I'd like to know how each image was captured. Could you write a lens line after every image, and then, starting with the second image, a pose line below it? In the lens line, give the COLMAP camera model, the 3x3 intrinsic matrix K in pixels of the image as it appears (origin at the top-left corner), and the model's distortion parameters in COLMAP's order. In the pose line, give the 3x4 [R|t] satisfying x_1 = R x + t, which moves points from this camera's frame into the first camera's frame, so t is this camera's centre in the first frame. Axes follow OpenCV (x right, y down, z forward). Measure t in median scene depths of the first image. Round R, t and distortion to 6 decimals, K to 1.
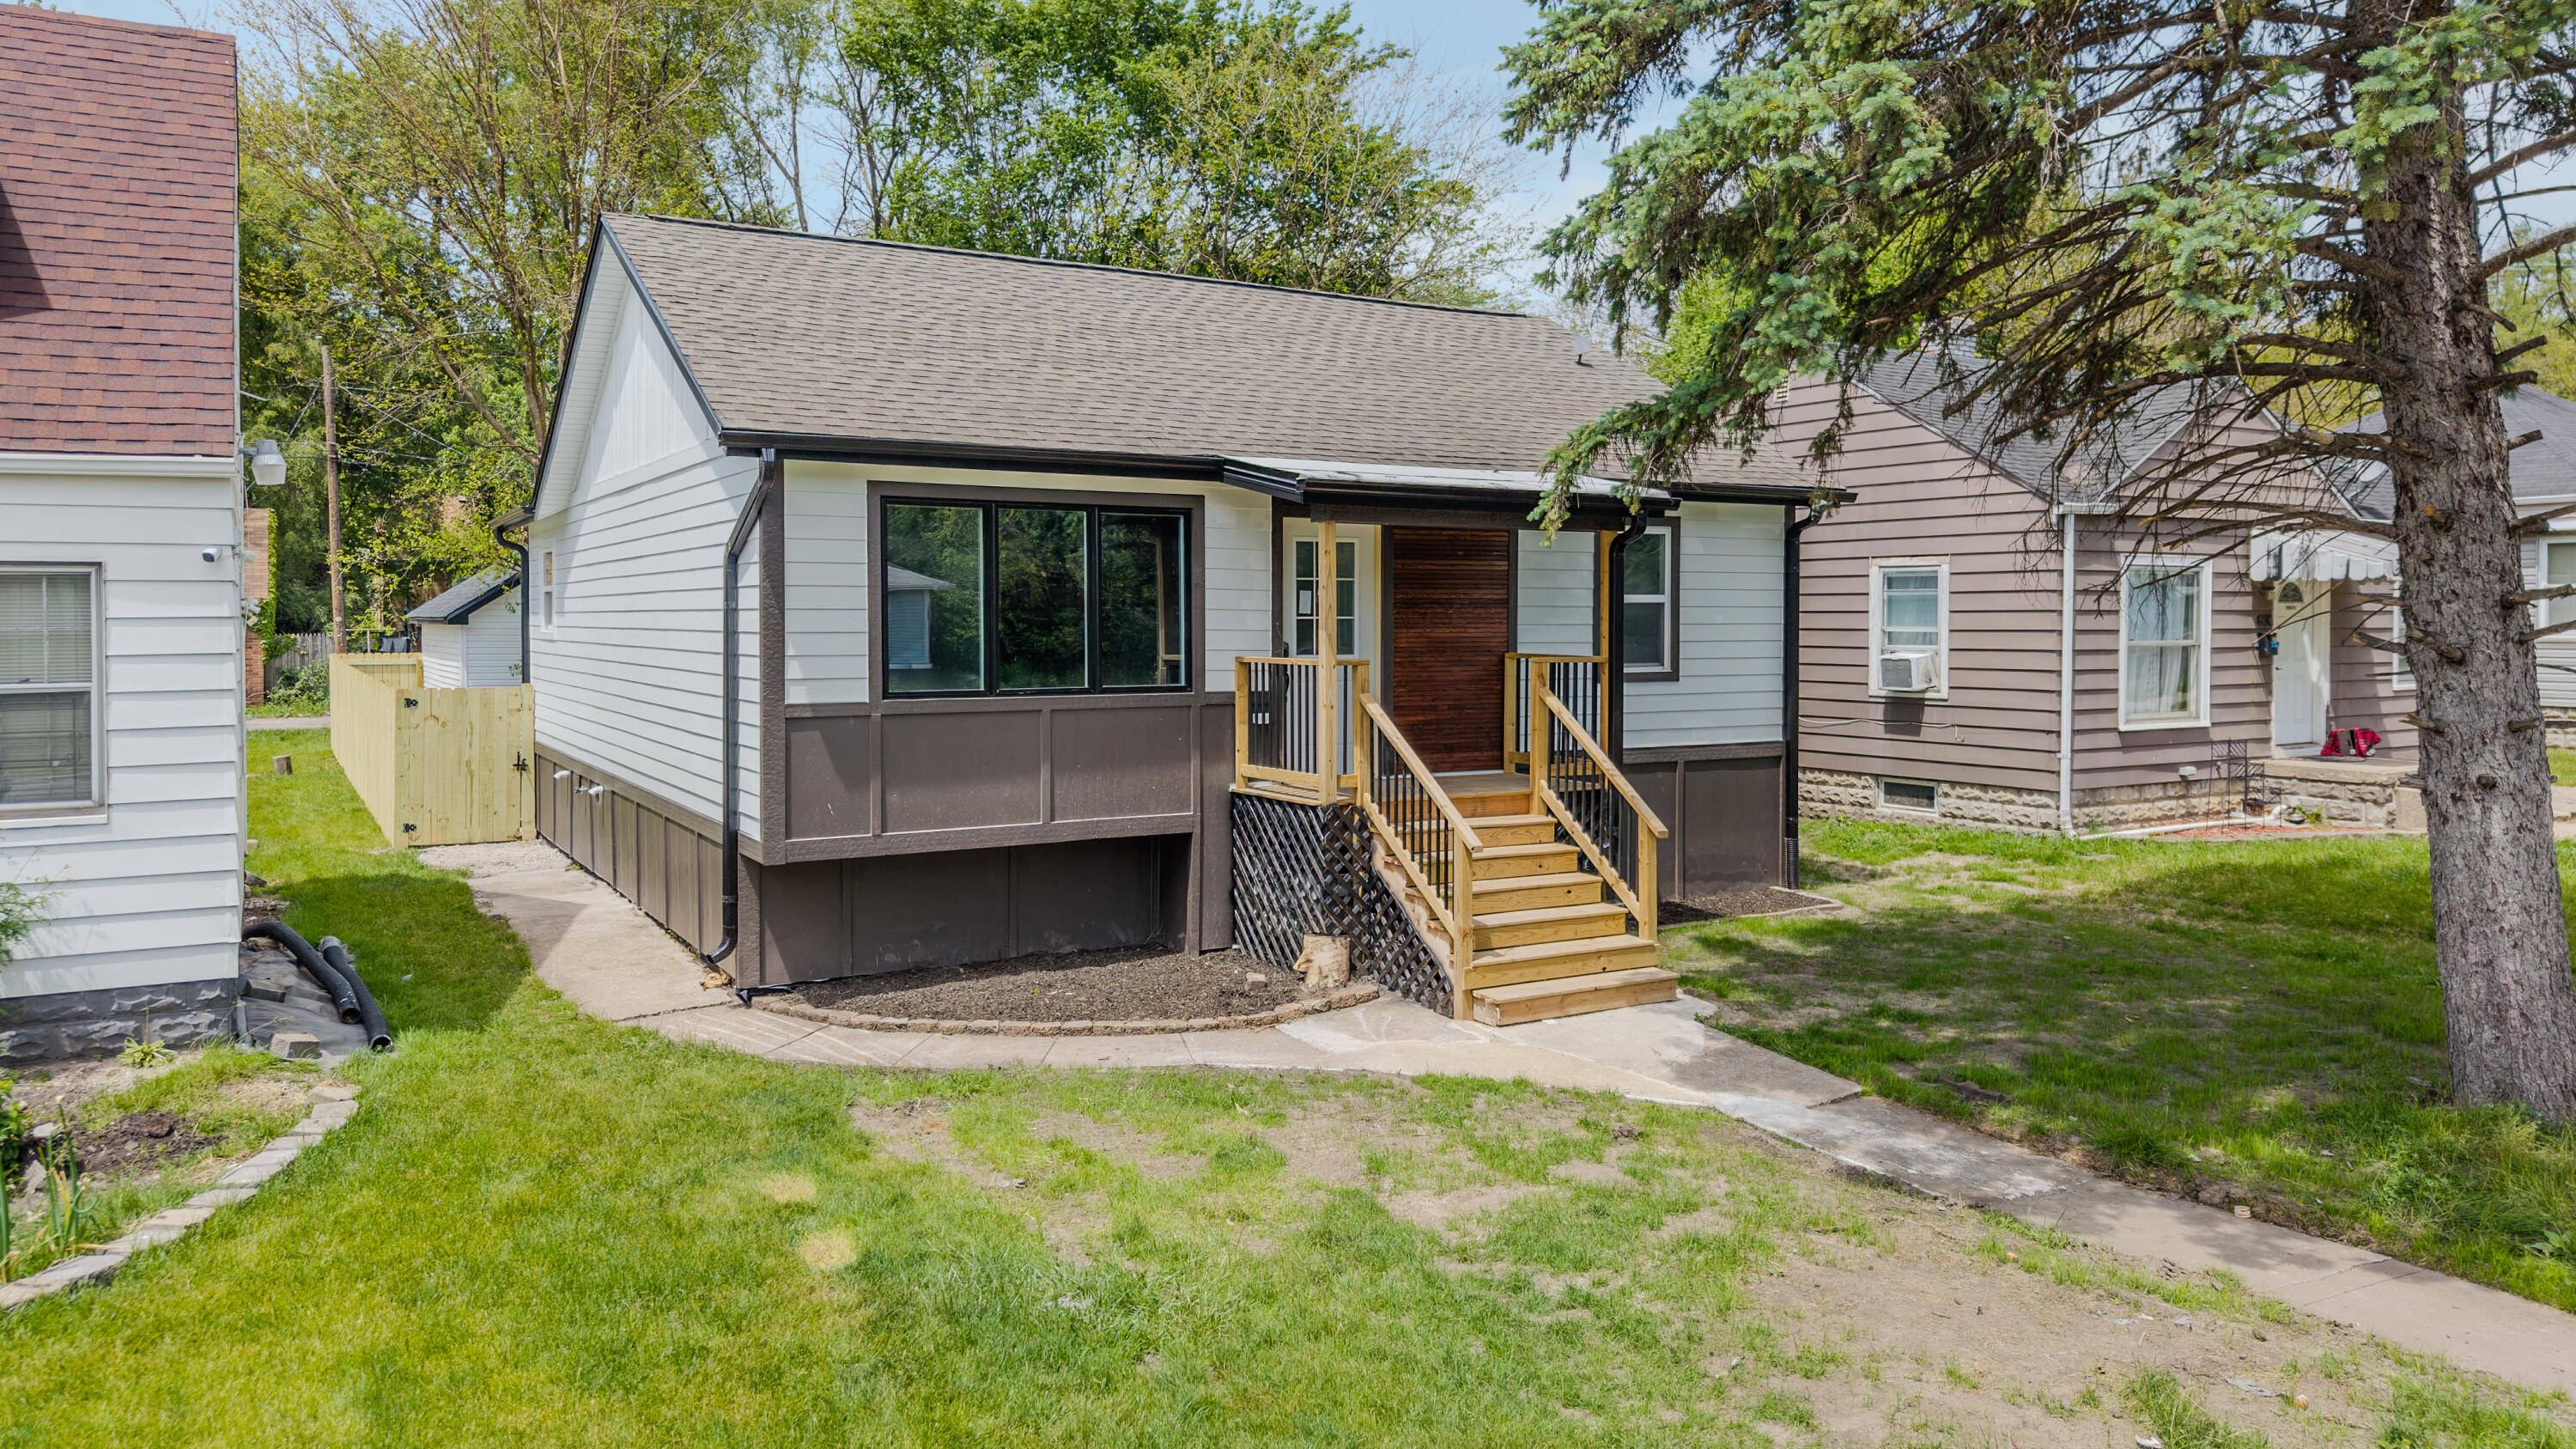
lens RADIAL K [[1735.4, 0, 1261.8], [0, 1735.4, 728.2], [0, 0, 1]] dist [0.013607, -0.021457]
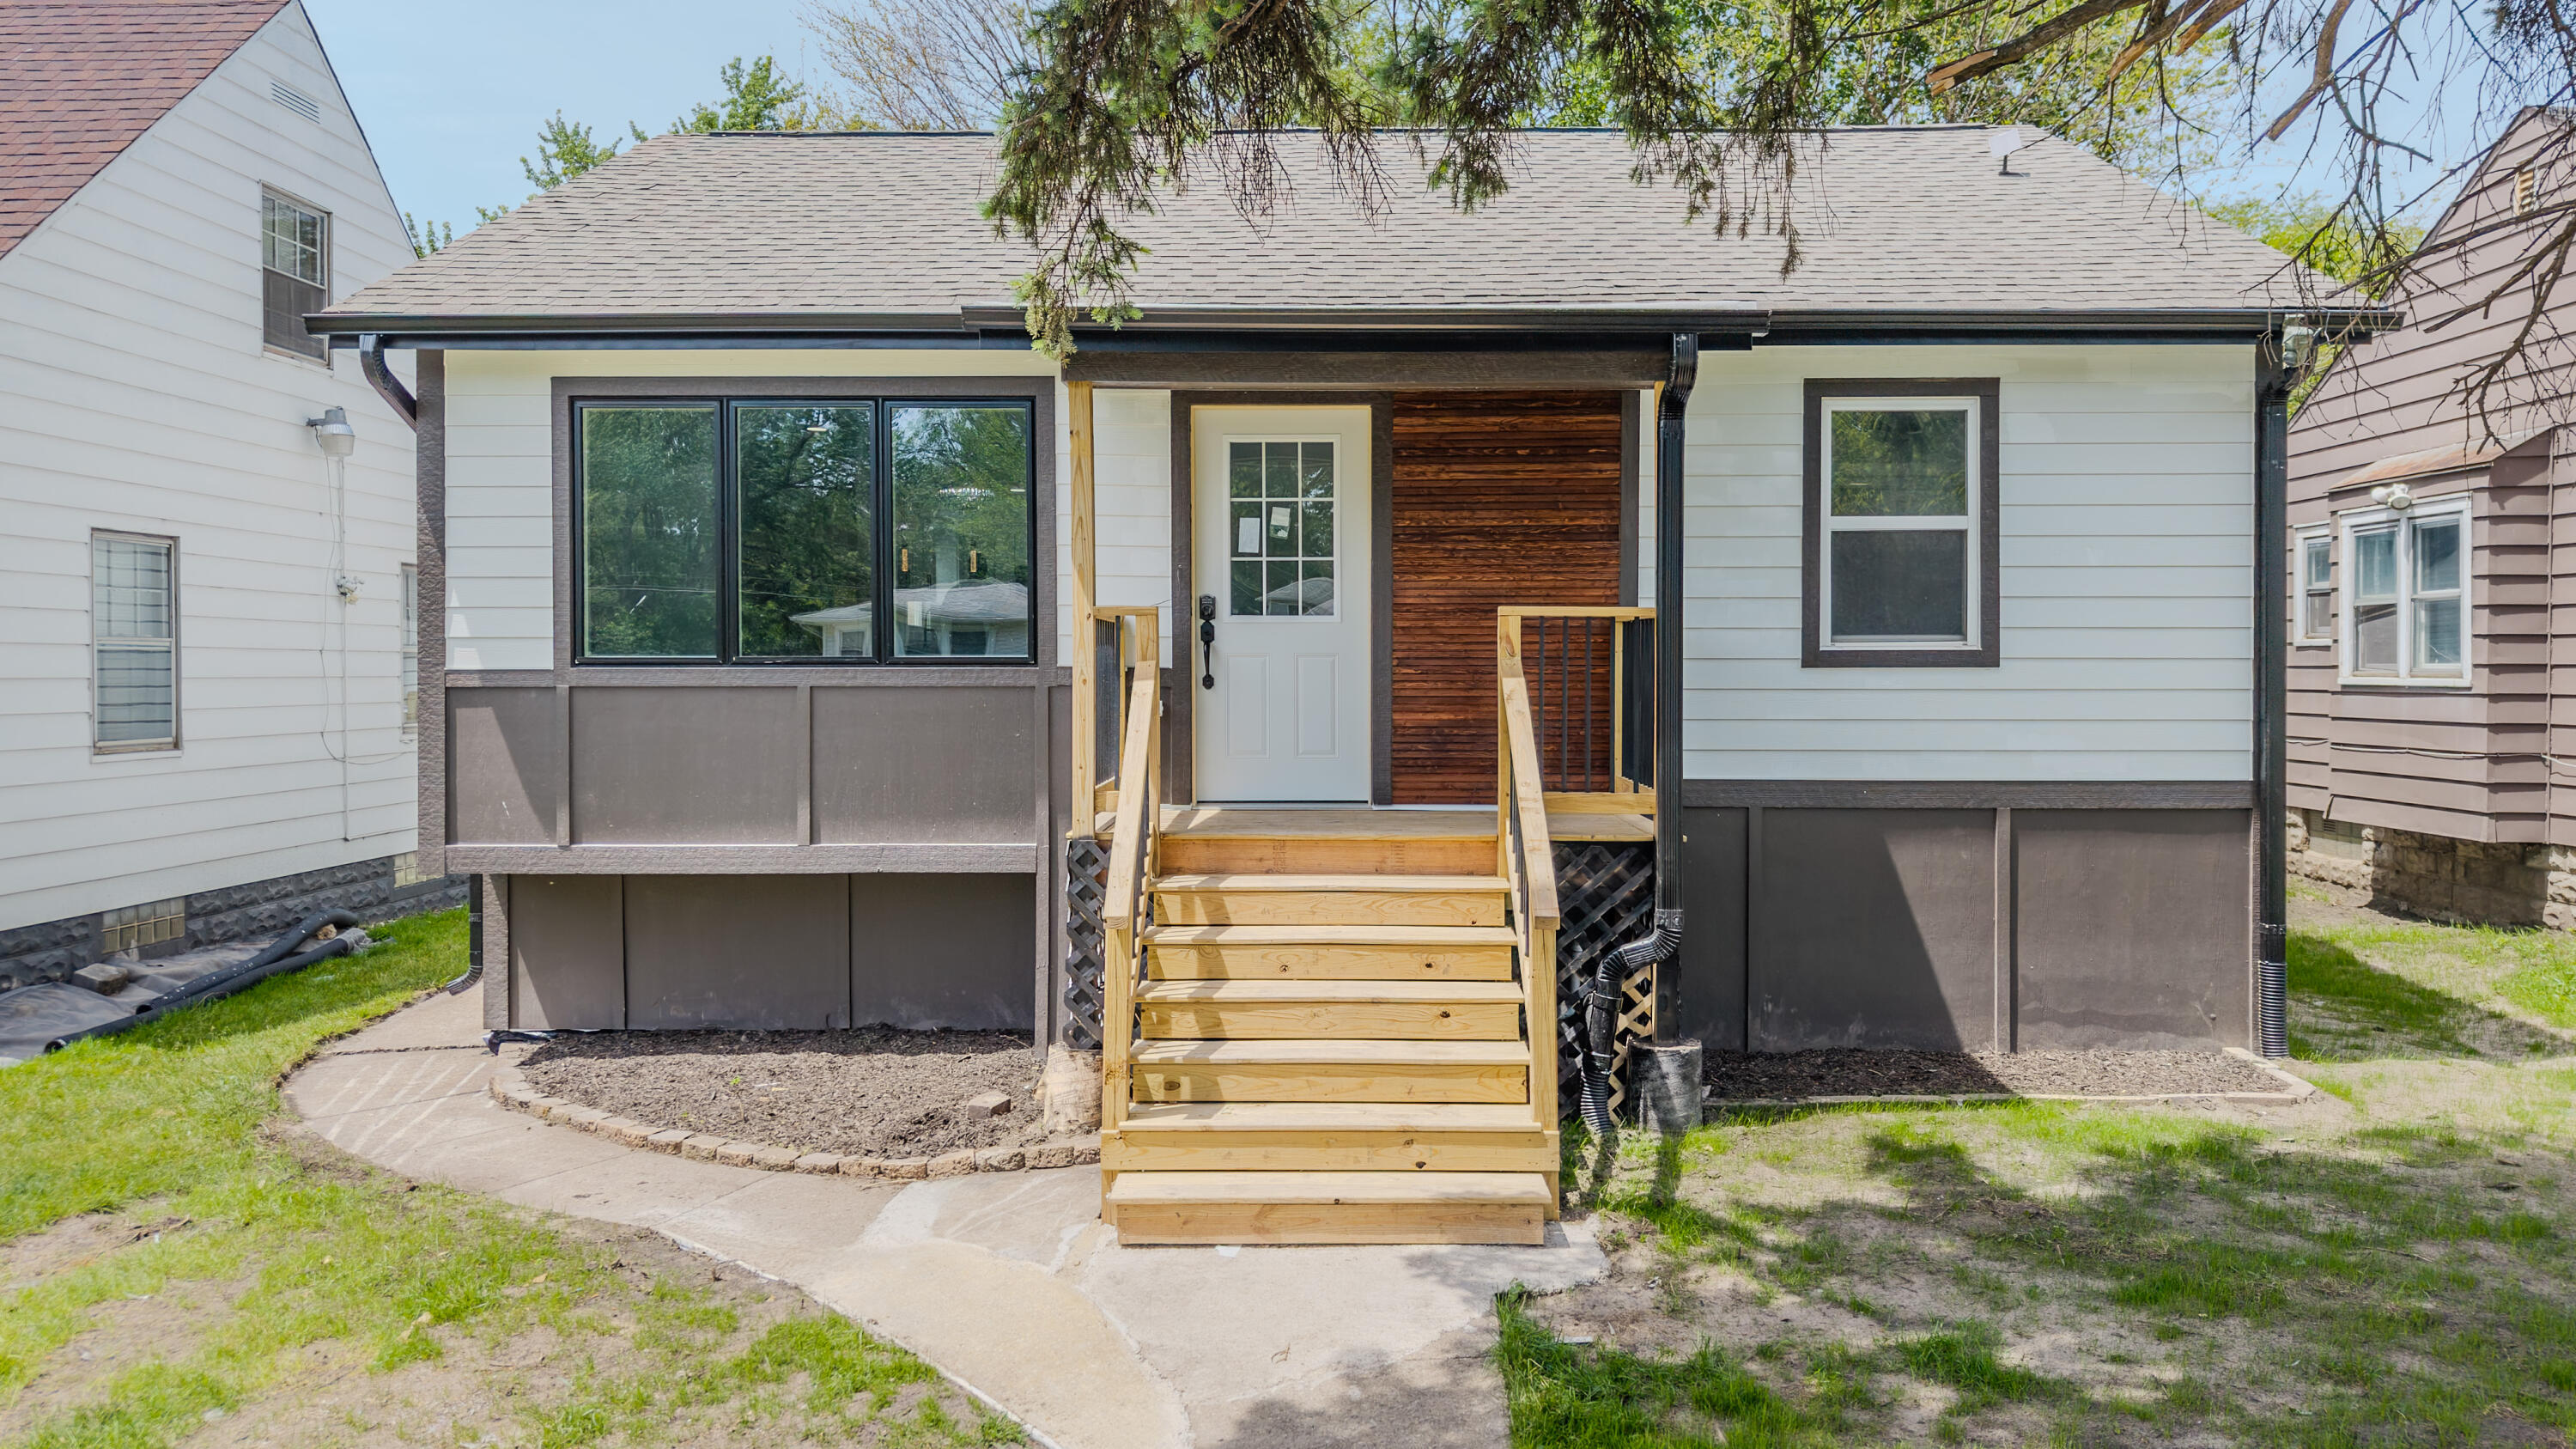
lens RADIAL K [[1735.4, 0, 1312.1], [0, 1735.4, 703.7], [0, 0, 1]] dist [0.013607, -0.021457]
pose [[0.856912, 0.009979, -0.515366, 0.444370], [-0.031898, 0.998923, -0.033696, 0.014931], [0.514474, 0.045314, 0.856308, 0.516414]]
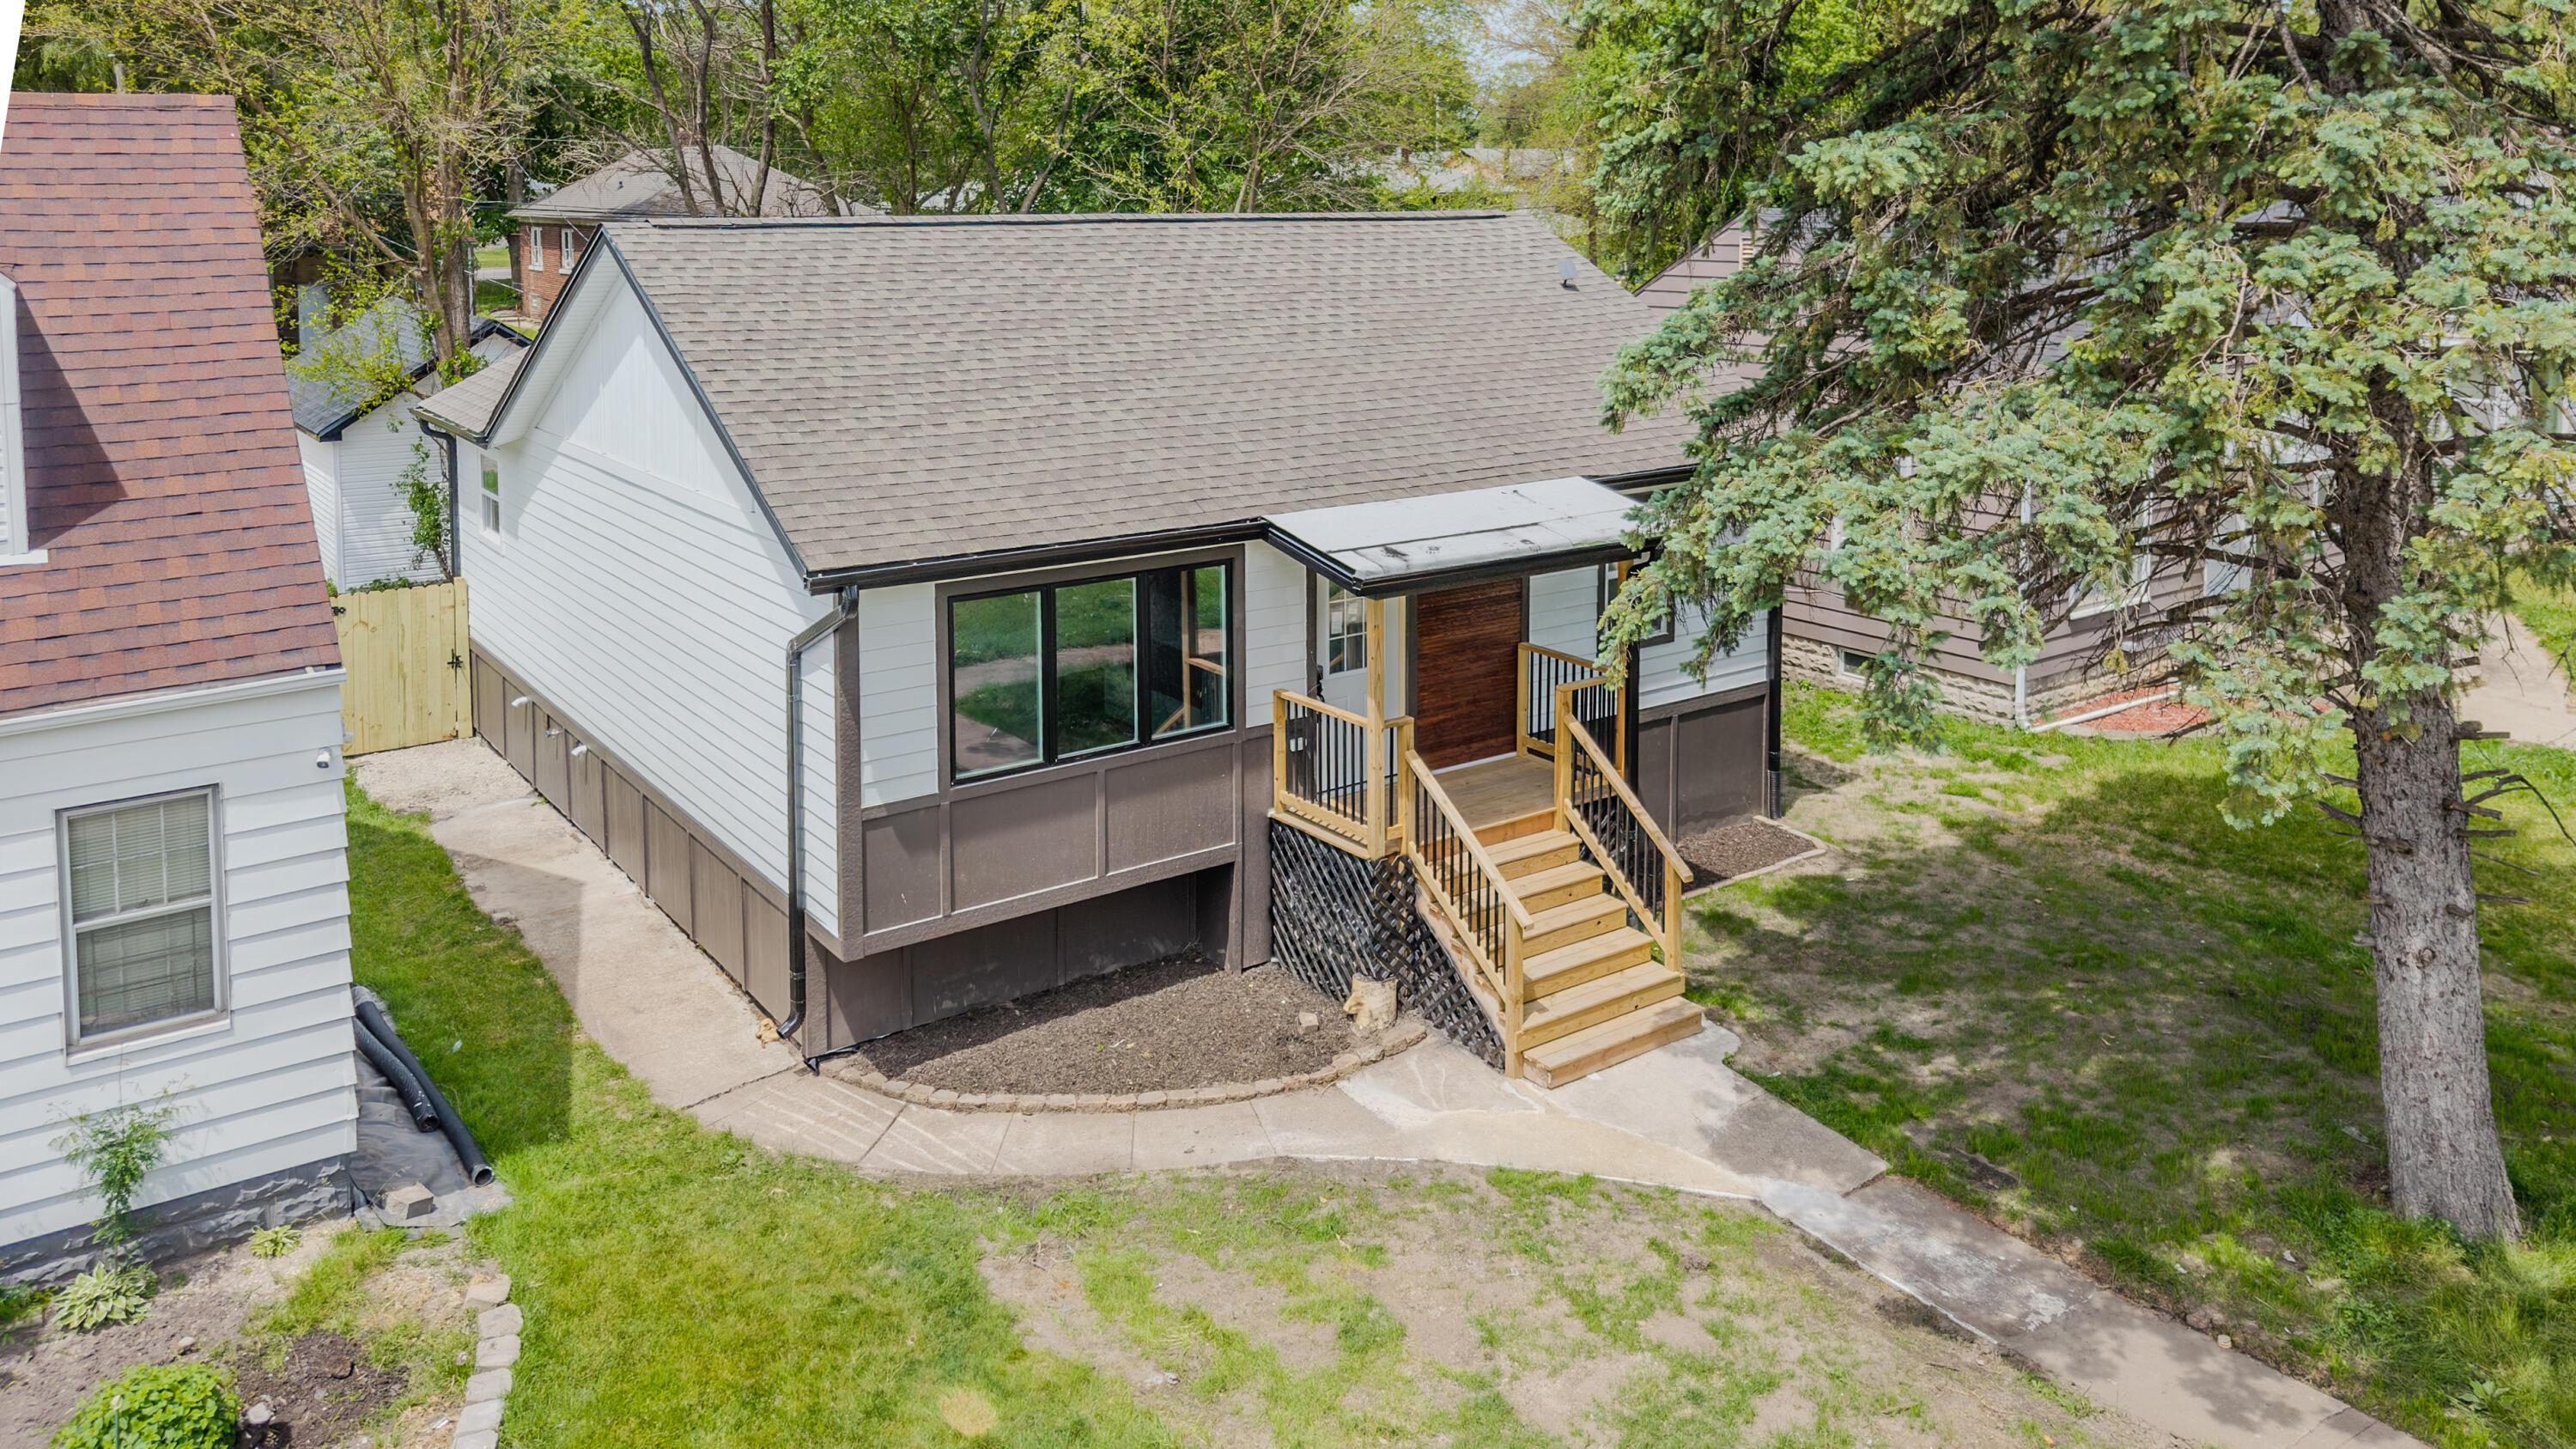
lens RADIAL K [[1885.3, 0, 1300.0], [0, 1885.3, 424.7], [0, 0, 1]] dist [0.018330, -0.016707]
pose [[0.995028, -0.018024, 0.097954, -0.117454], [0.012319, 0.998209, 0.058542, -0.292046], [-0.098834, -0.057044, 0.993468, -0.118370]]
